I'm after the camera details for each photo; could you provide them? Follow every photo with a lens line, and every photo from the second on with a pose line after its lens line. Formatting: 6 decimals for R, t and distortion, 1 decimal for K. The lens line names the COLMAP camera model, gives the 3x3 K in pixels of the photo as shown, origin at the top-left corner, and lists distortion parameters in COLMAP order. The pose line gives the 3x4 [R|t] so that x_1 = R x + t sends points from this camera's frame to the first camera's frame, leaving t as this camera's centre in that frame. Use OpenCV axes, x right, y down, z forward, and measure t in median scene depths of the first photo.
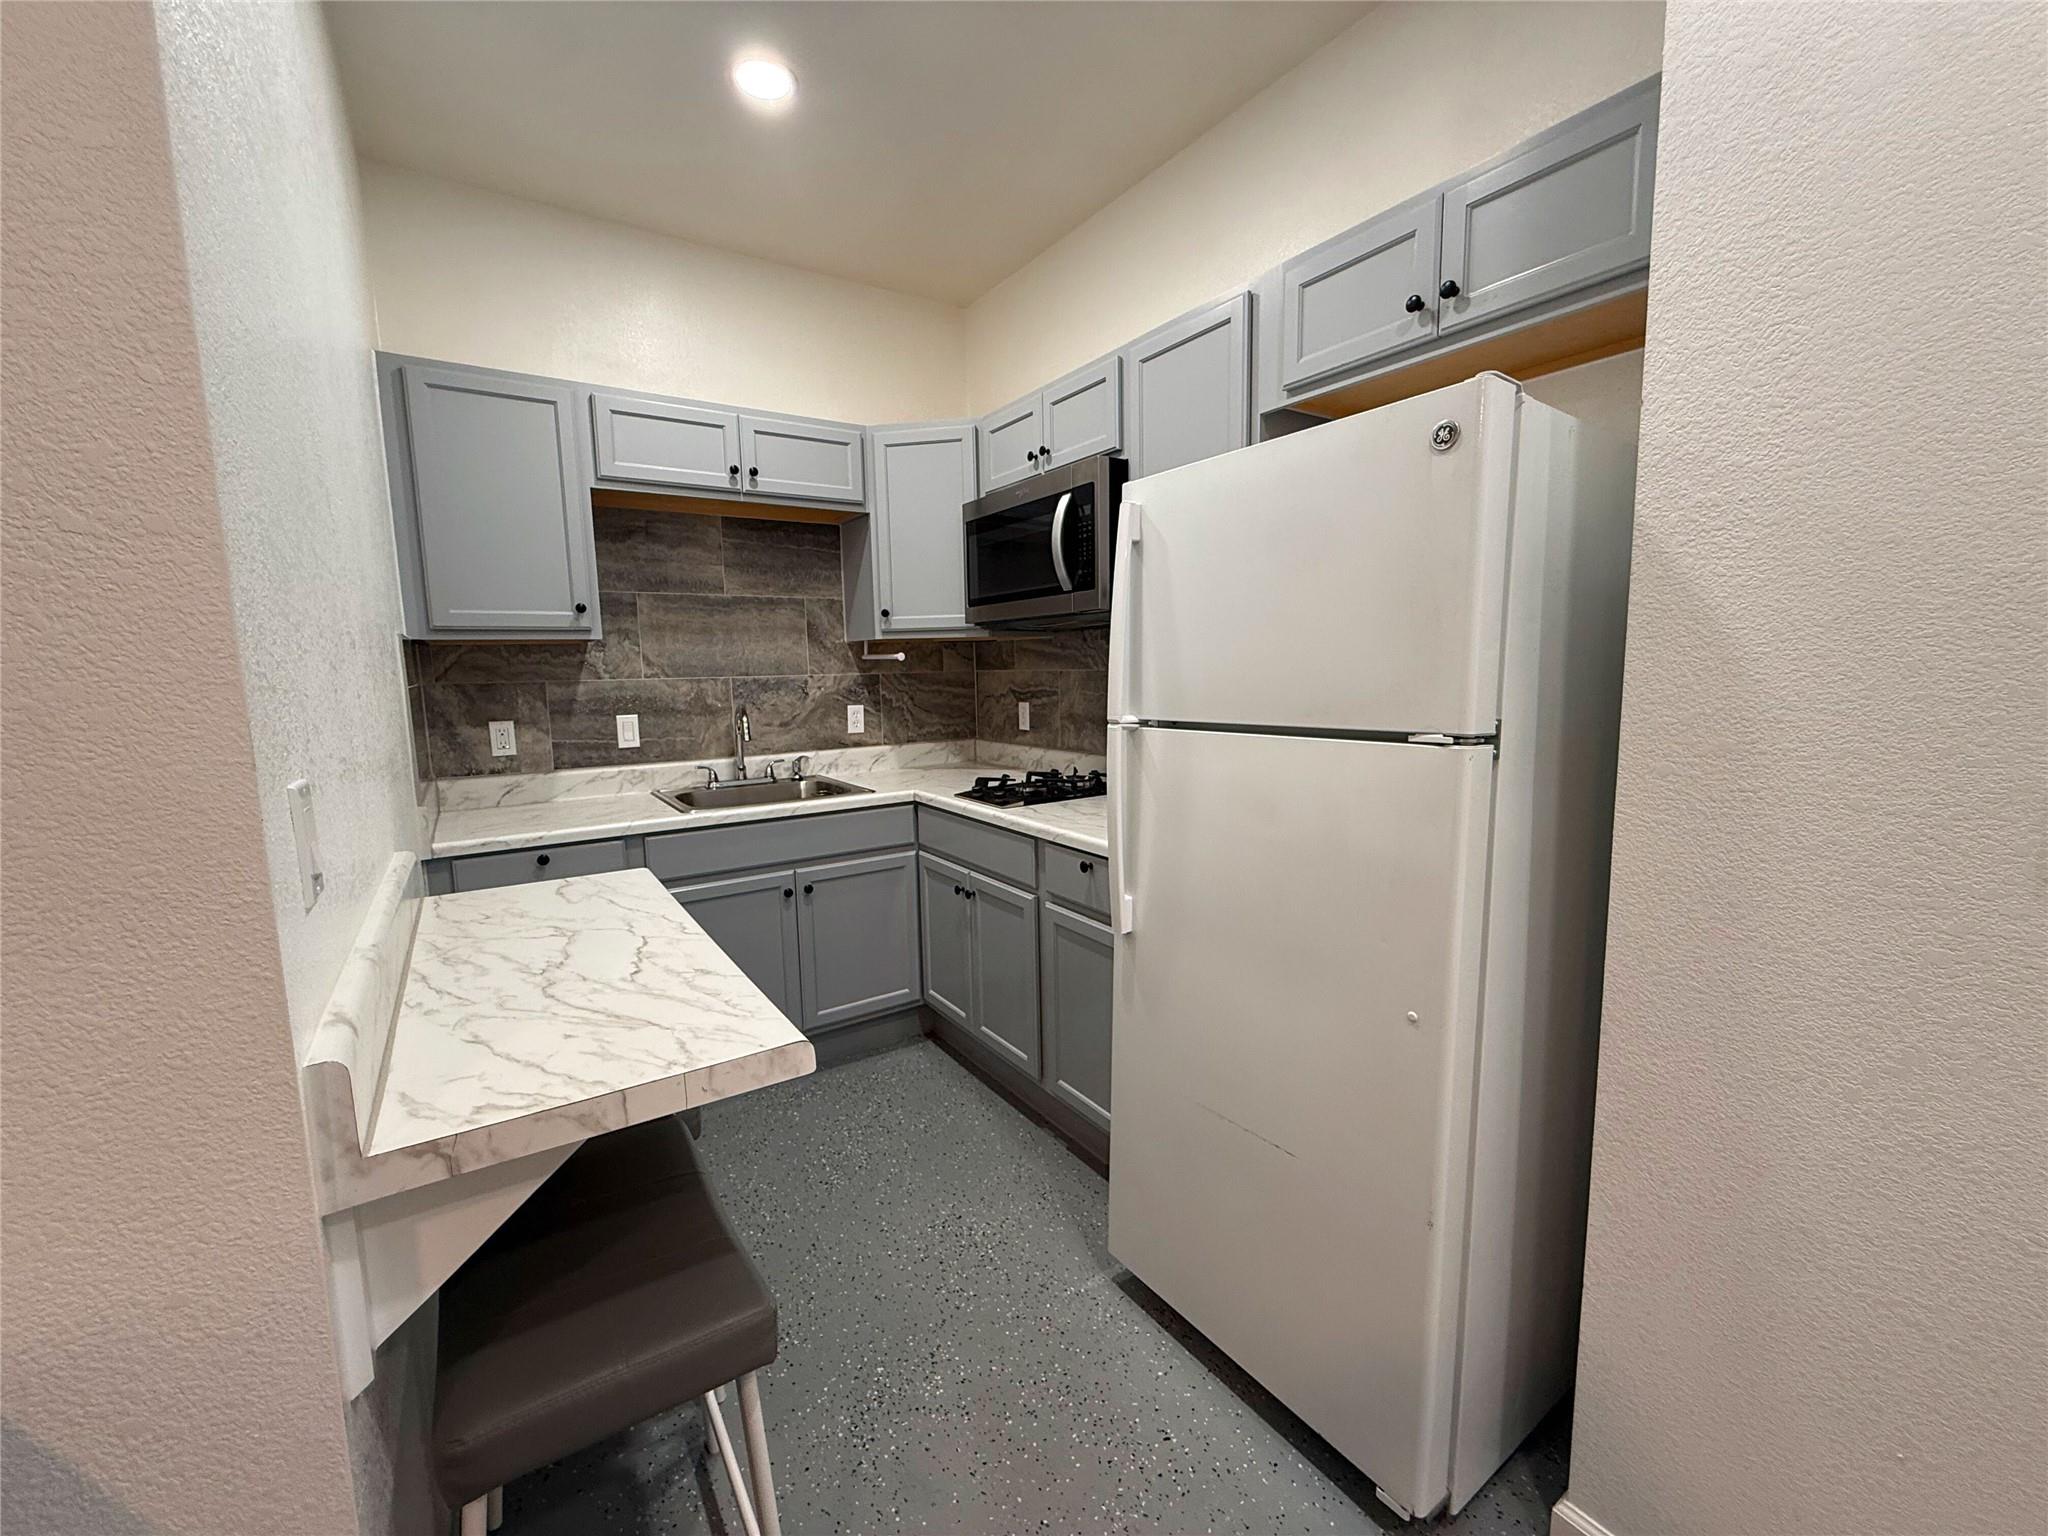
lens RADIAL K [[818.3, 0, 1019.4], [0, 818.3, 765.2], [0, 0, 1]] dist [0.000667, 0.000293]
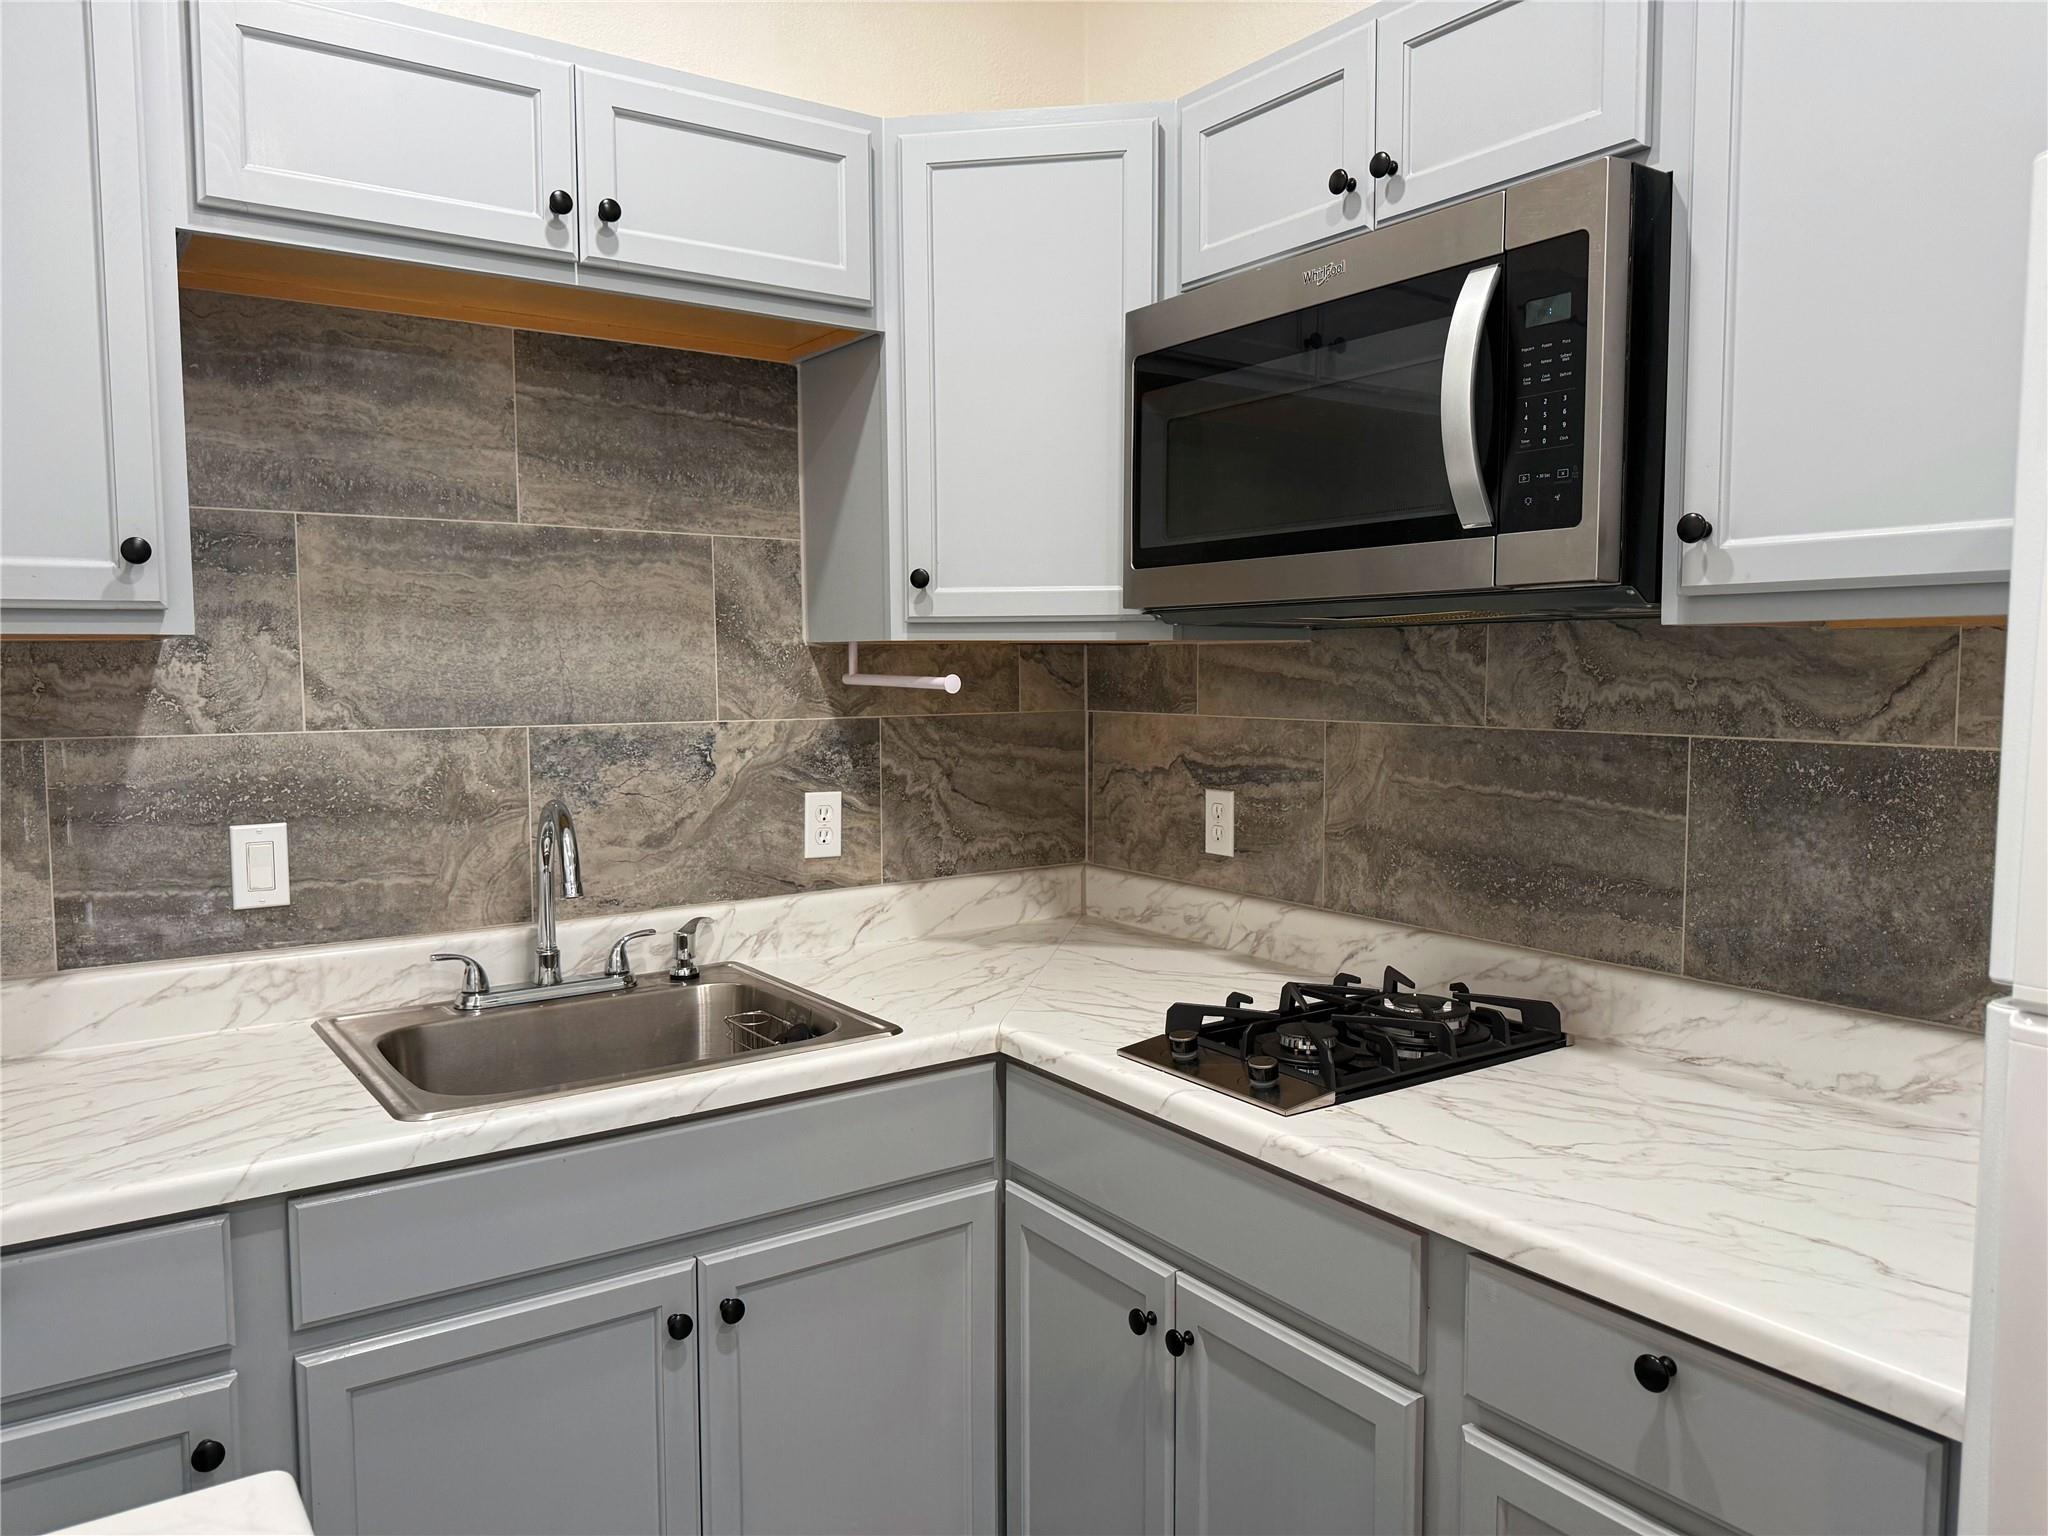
lens RADIAL K [[1463.3, 0, 1037.4], [0, 1463.3, 774.5], [0, 0, 1]] dist [0.087117, -0.129202]
pose [[0.999590, 0.014539, 0.024685, -0.123616], [-0.013404, 0.998872, -0.045560, -0.056353], [-0.025320, 0.045211, 0.998657, 0.277748]]
